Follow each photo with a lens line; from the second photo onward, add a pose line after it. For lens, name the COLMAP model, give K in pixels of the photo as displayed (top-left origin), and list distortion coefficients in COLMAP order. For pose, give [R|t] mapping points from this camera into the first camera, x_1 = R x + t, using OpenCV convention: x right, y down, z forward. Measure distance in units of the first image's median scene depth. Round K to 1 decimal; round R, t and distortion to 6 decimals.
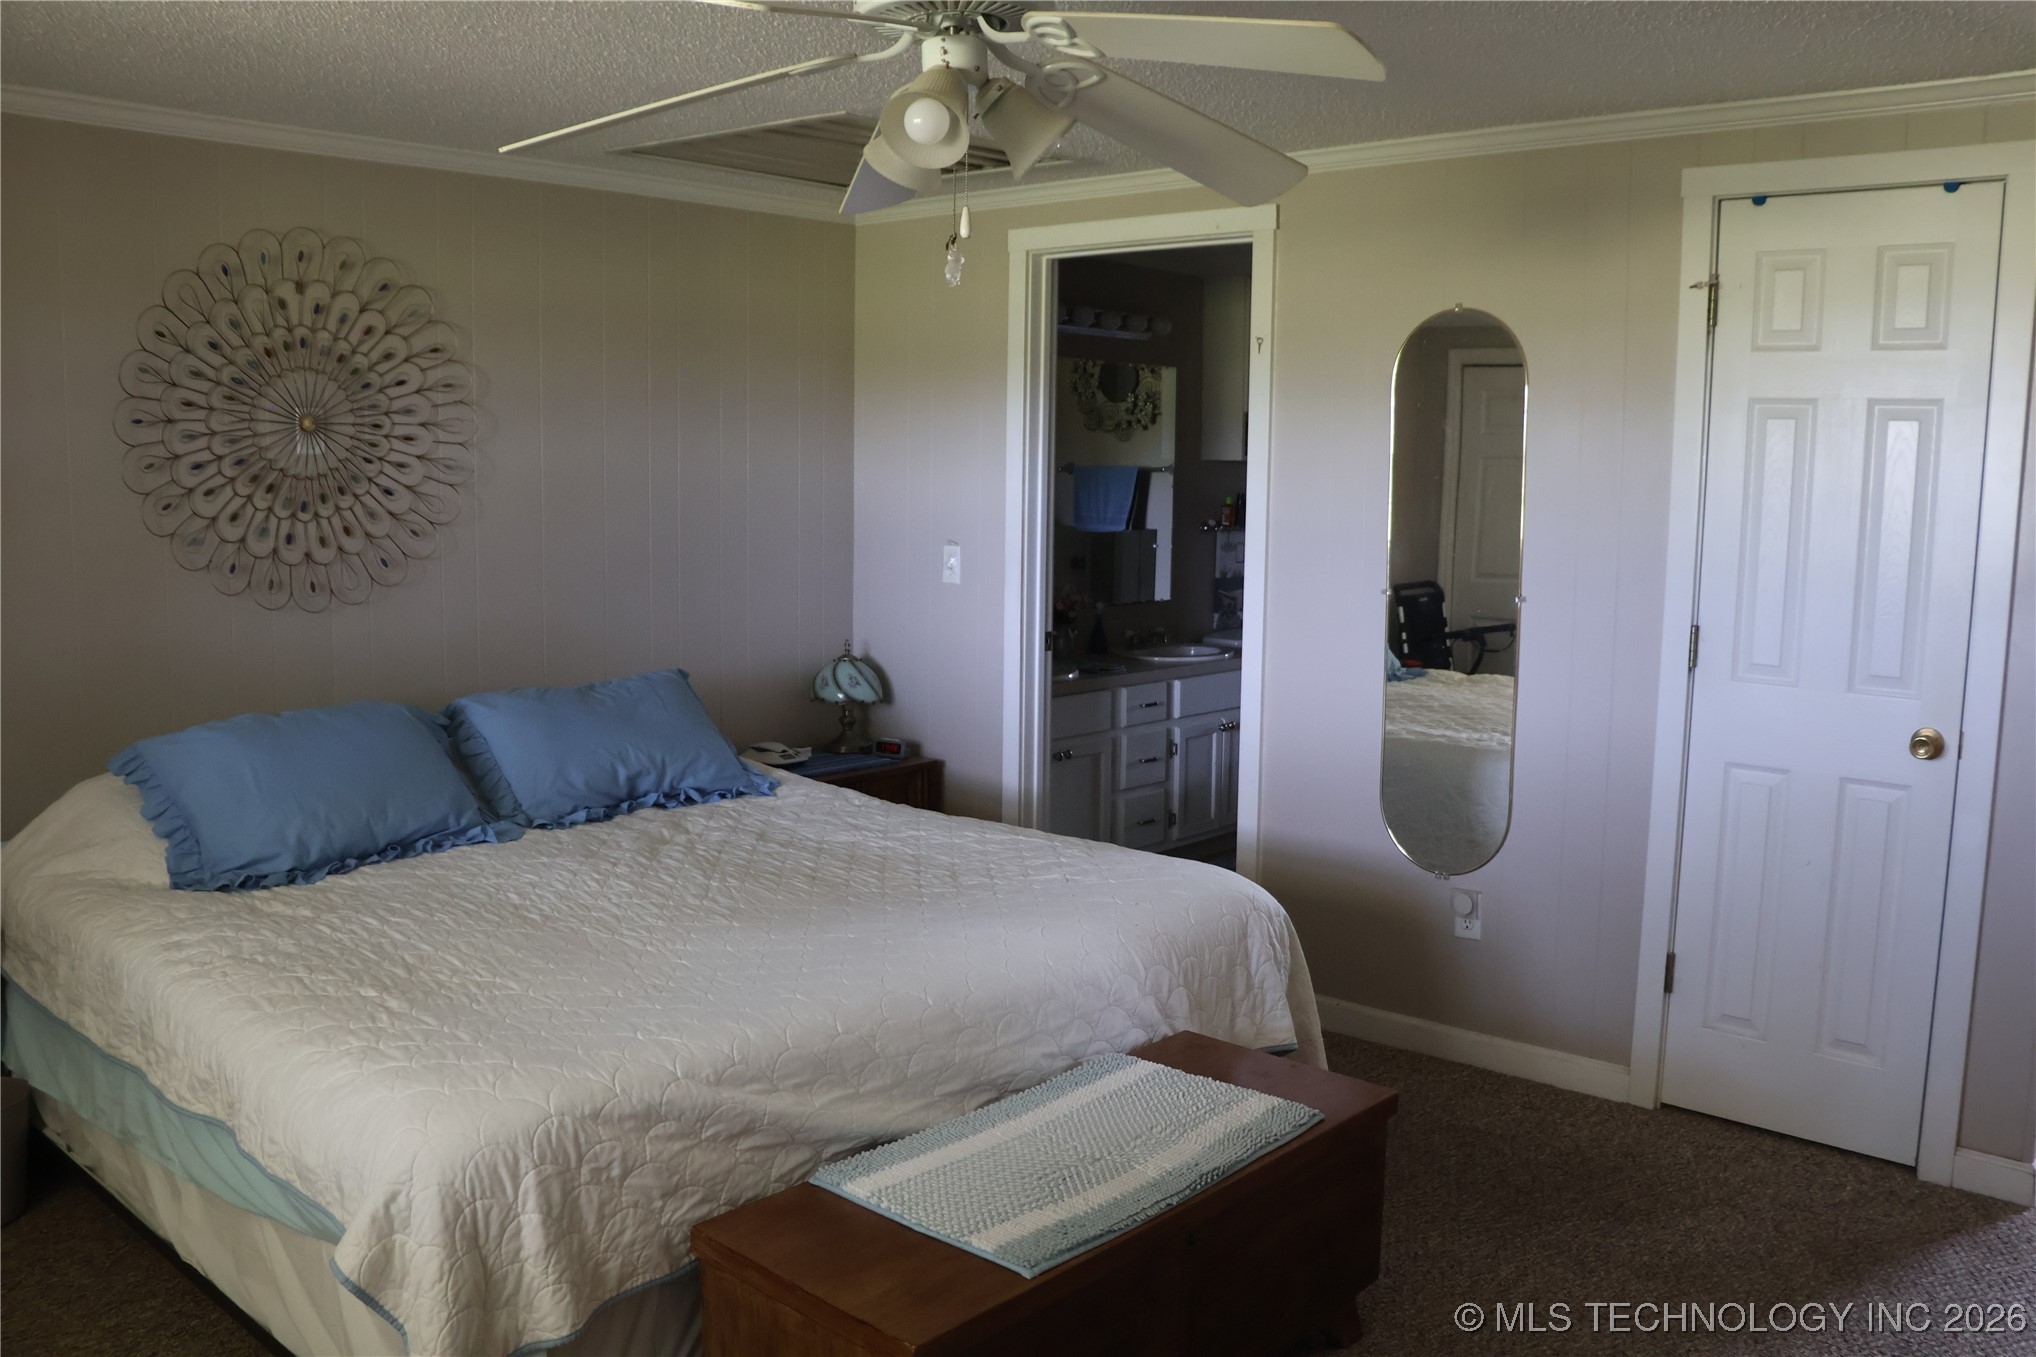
lens RADIAL K [[1698.1, 0, 1018.9], [0, 1698.1, 675.6], [0, 0, 1]] dist [-0.168912, 0.144846]
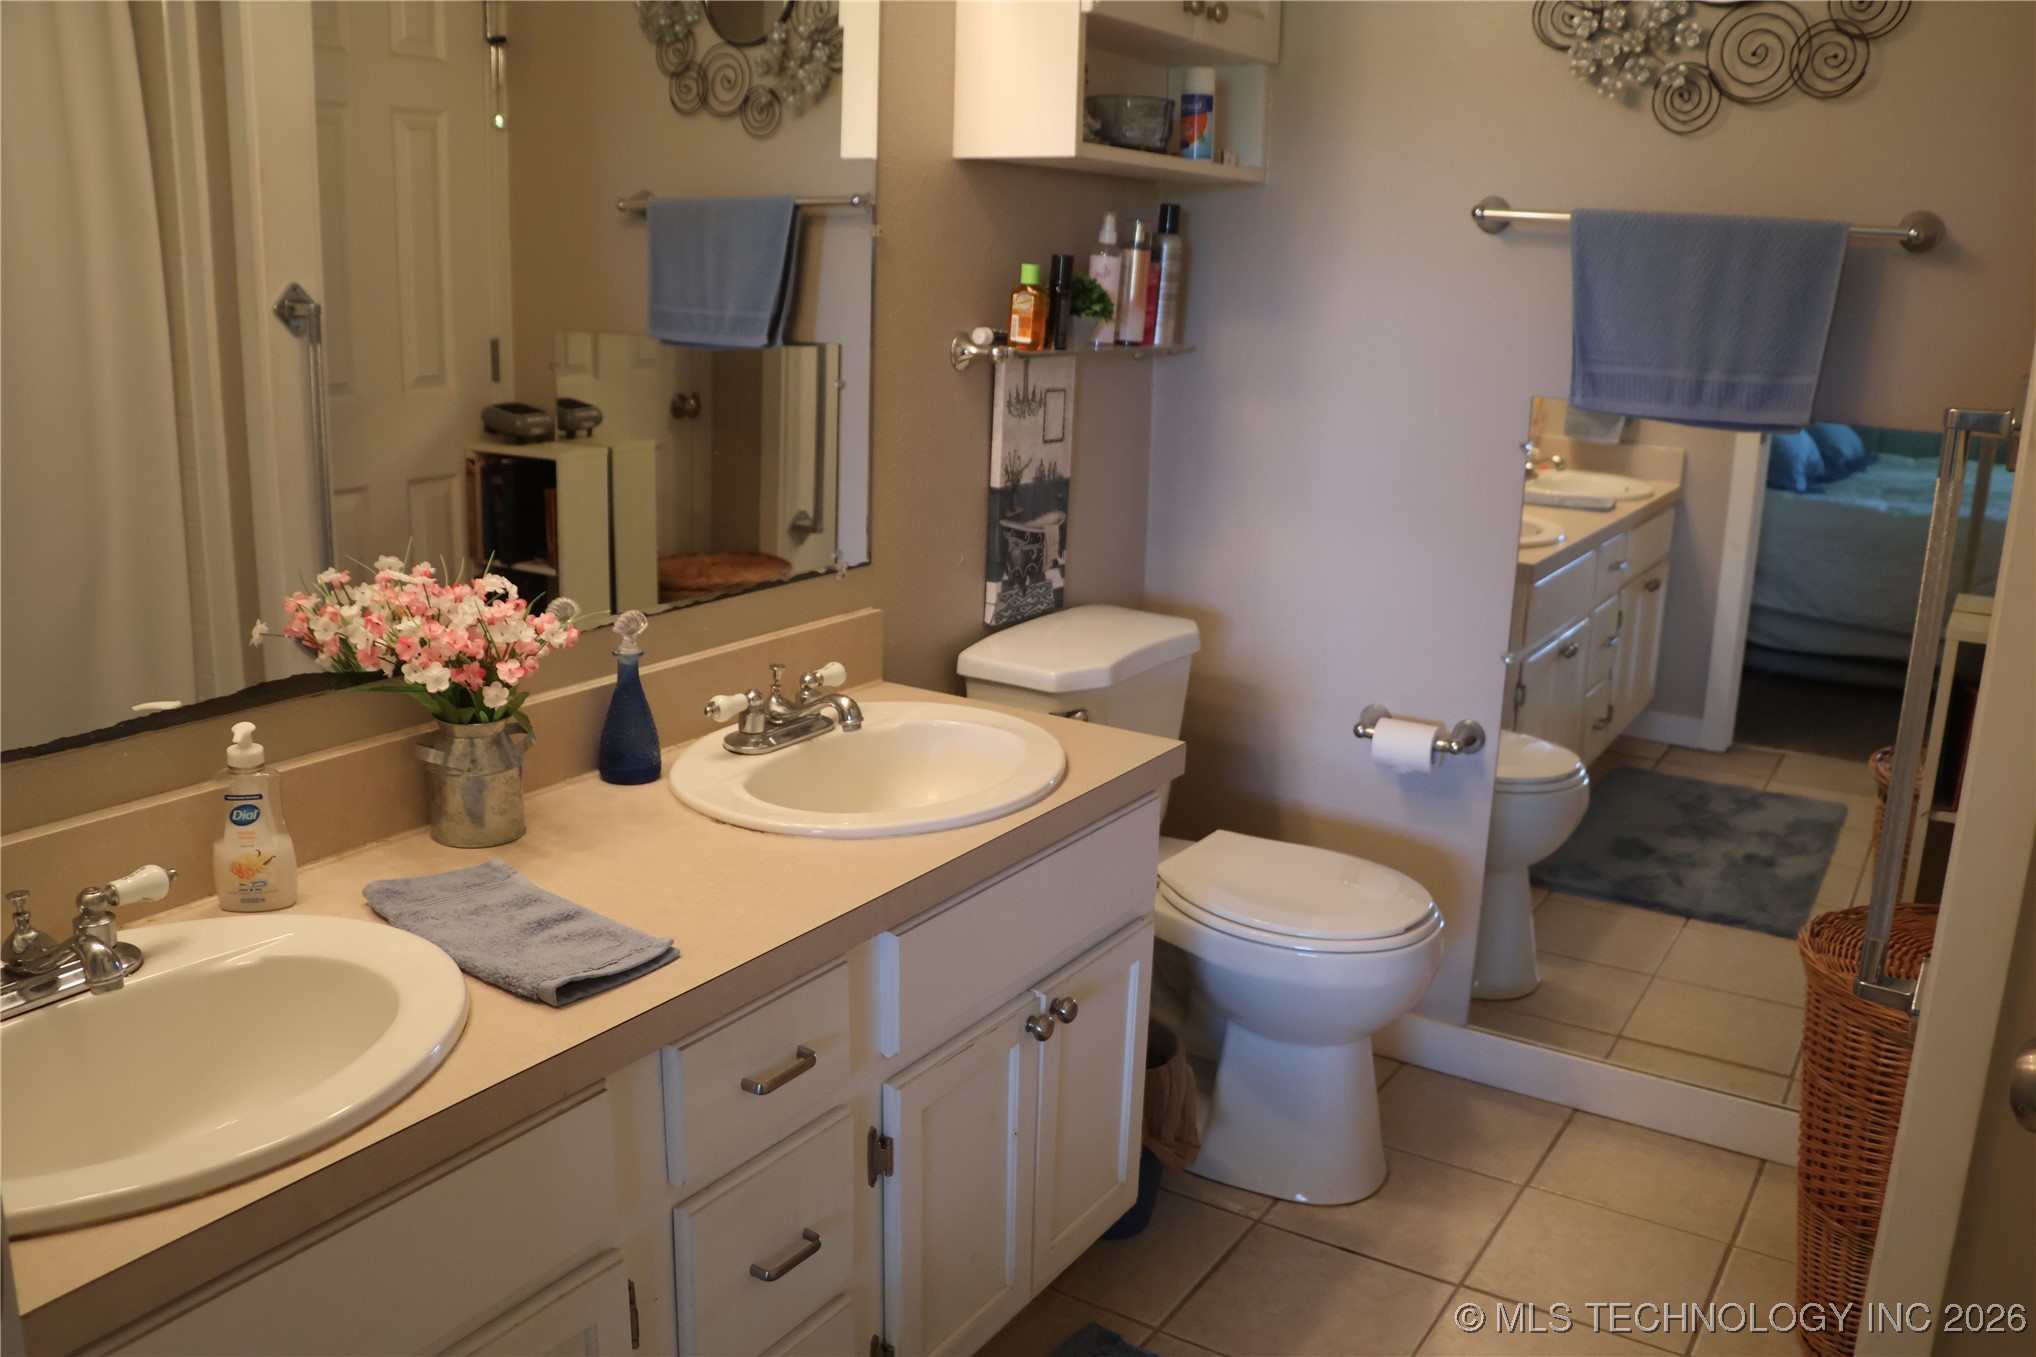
lens RADIAL K [[1698.1, 0, 1017.7], [0, 1698.1, 680.5], [0, 0, 1]] dist [-0.168912, 0.144846]
pose [[0.983963, -0.018398, 0.177419, 0.048887], [-0.003367, 0.992573, 0.121605, -0.053752], [-0.178338, -0.120252, 0.976594, 0.560590]]
